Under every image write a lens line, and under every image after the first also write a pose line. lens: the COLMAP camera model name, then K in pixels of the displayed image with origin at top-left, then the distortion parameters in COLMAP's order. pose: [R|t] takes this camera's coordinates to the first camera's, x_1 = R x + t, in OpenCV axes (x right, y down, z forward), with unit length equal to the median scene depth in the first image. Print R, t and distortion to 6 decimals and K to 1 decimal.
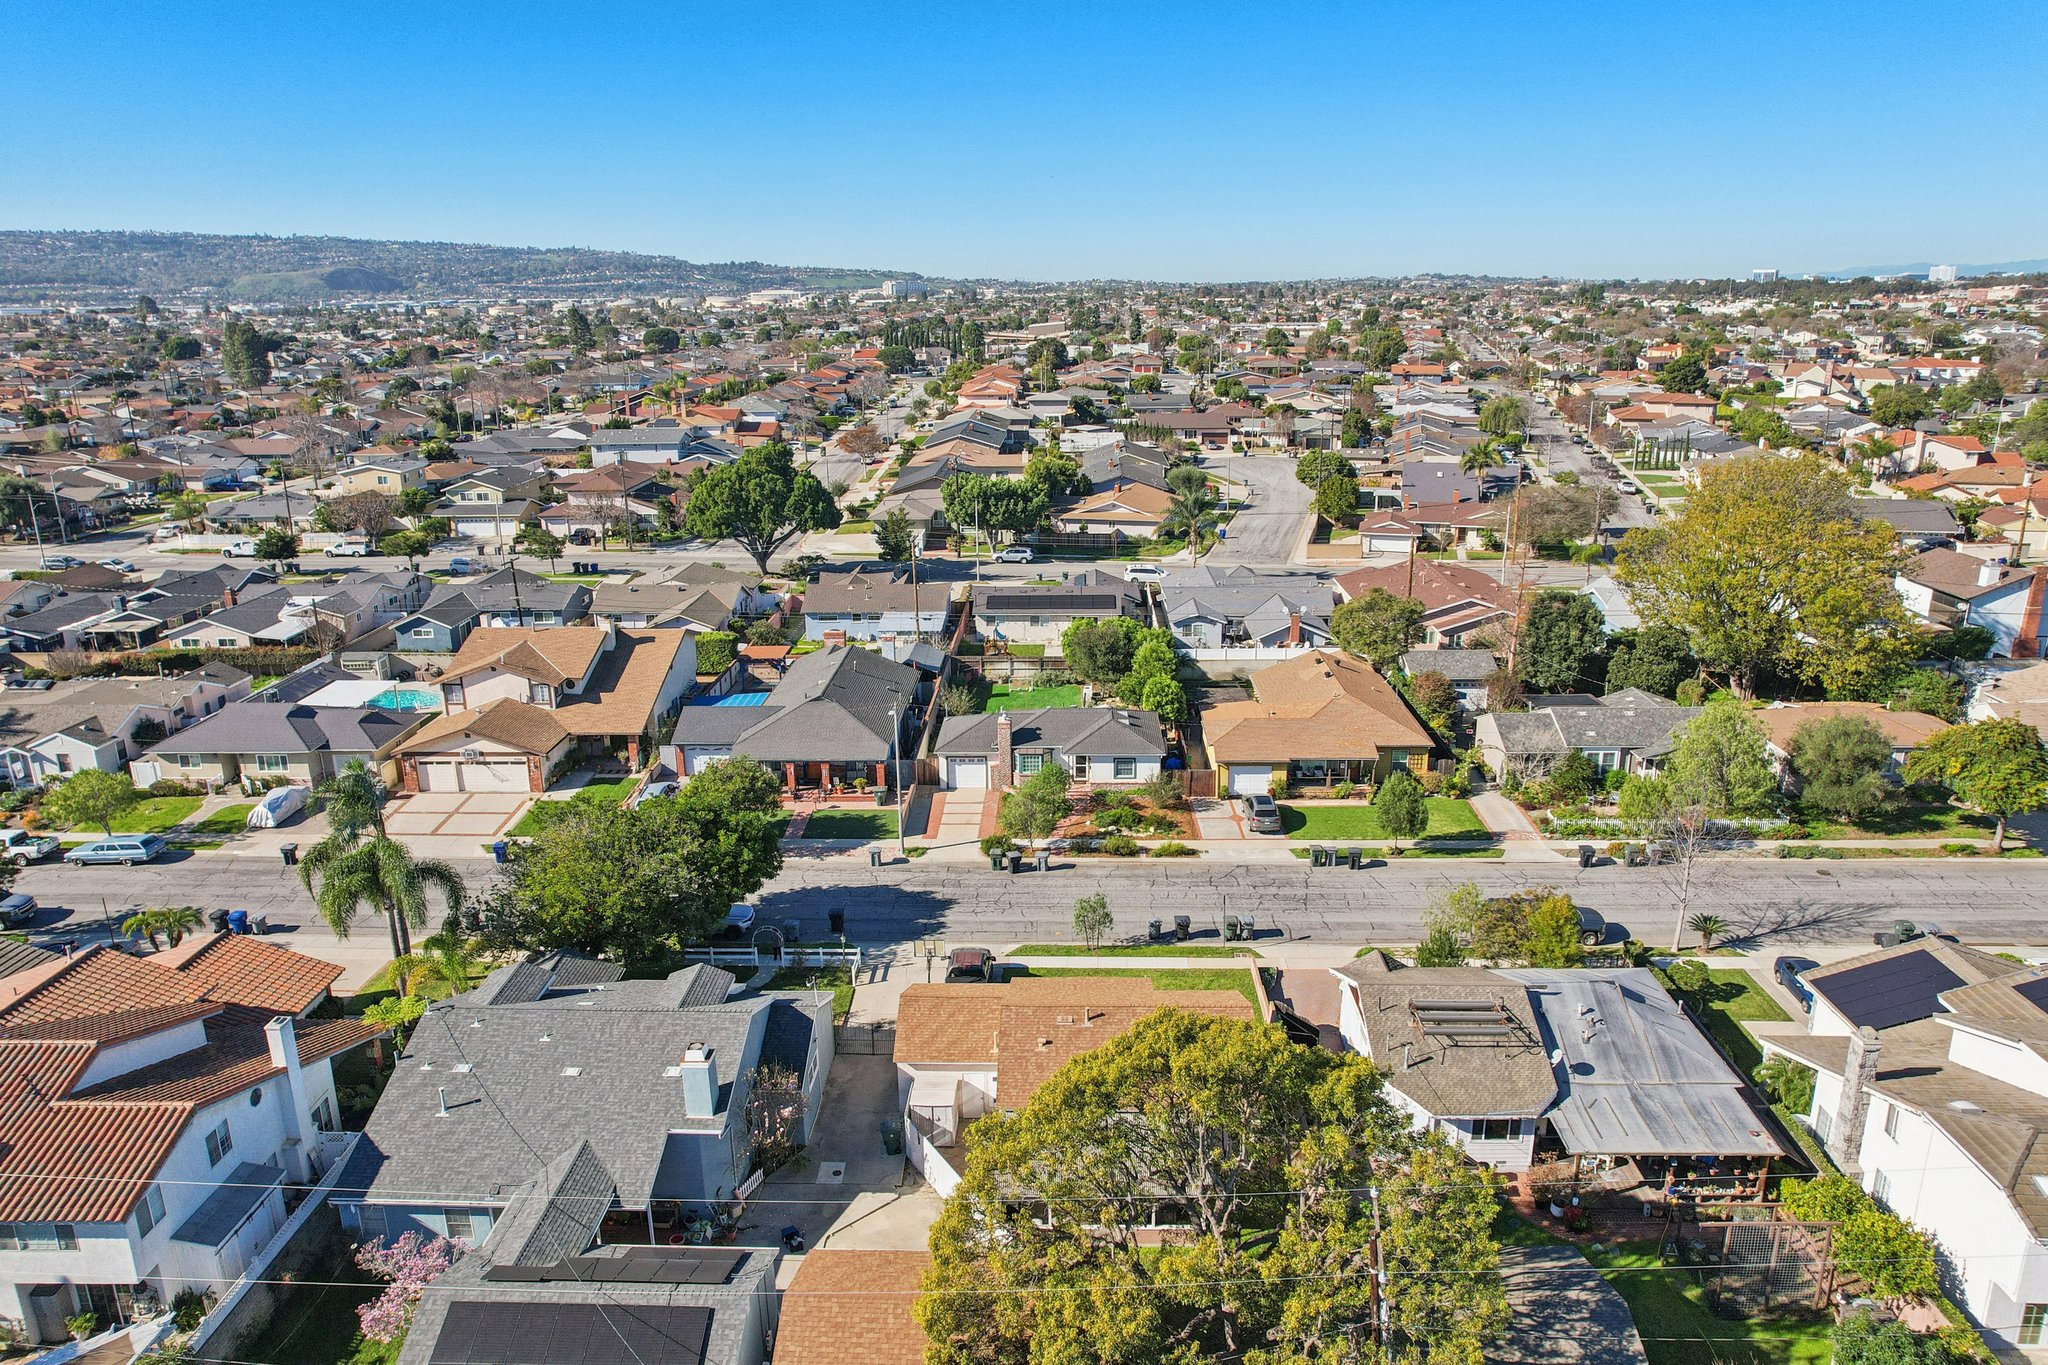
lens RADIAL K [[1279.6, 0, 1020.6], [0, 1279.6, 683.4], [0, 0, 1]] dist [-0.052386, 0.027748]
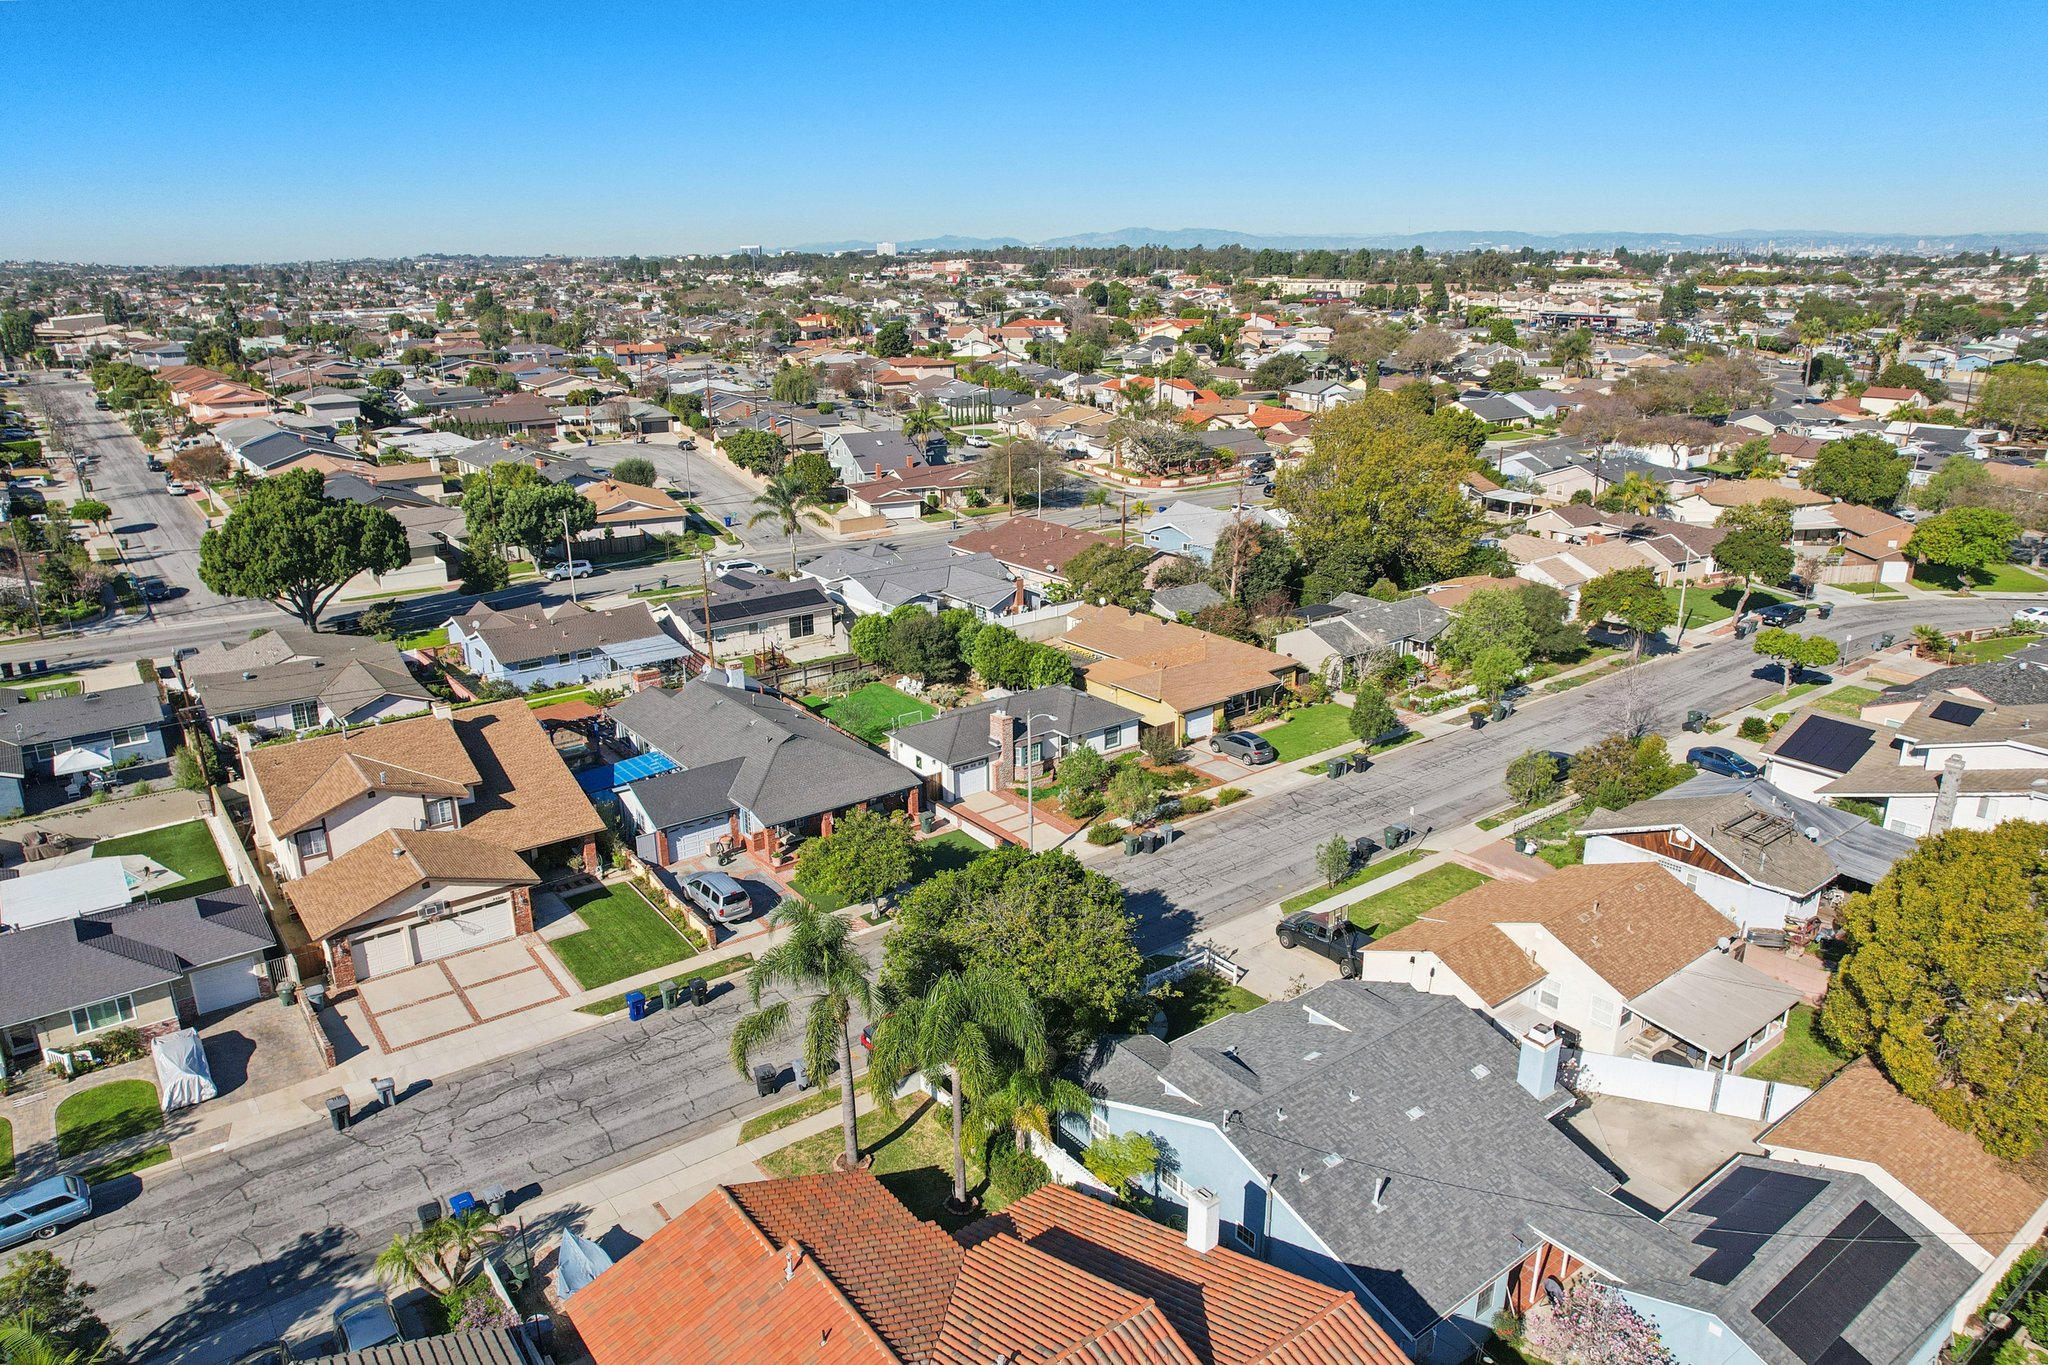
lens RADIAL K [[1279.6, 0, 1024.3], [0, 1279.6, 687.8], [0, 0, 1]] dist [-0.052386, 0.027748]
pose [[0.798628, -0.190115, 0.571008, -0.323394], [0.179513, 0.980854, 0.075500, -0.036531], [-0.574429, 0.042208, 0.817465, 0.122503]]
